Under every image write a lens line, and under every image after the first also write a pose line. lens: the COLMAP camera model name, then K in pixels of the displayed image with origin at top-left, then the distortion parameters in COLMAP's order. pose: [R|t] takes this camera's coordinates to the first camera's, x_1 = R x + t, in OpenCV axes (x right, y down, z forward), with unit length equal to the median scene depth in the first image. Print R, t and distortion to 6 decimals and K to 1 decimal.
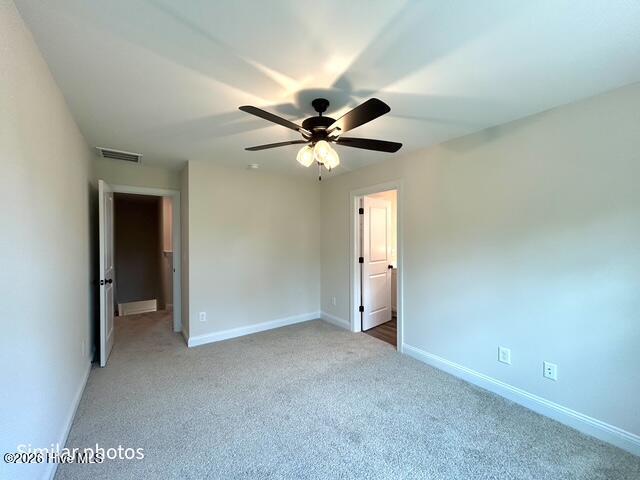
lens RADIAL K [[258.2, 0, 320.3], [0, 258.2, 240.1], [0, 0, 1]] dist [-0.001166, 0.001180]
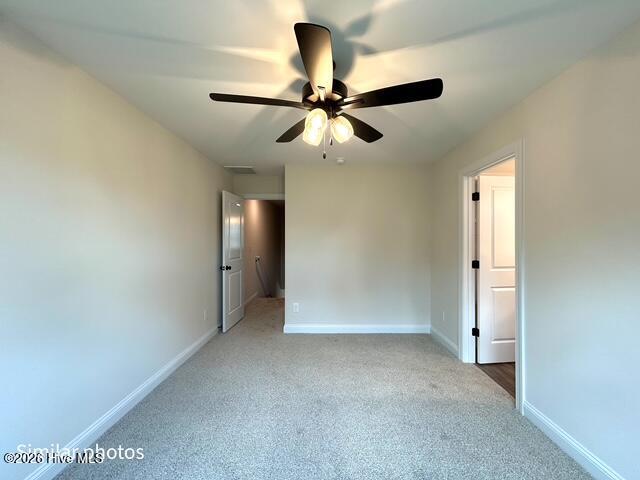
lens RADIAL K [[258.2, 0, 319.9], [0, 258.2, 240.3], [0, 0, 1]] dist [-0.001166, 0.001180]
pose [[0.808338, 0.004218, -0.588704, 0.258855], [-0.007998, 0.999961, -0.003818, 0.017467], [0.588664, 0.007795, 0.808340, 0.179324]]
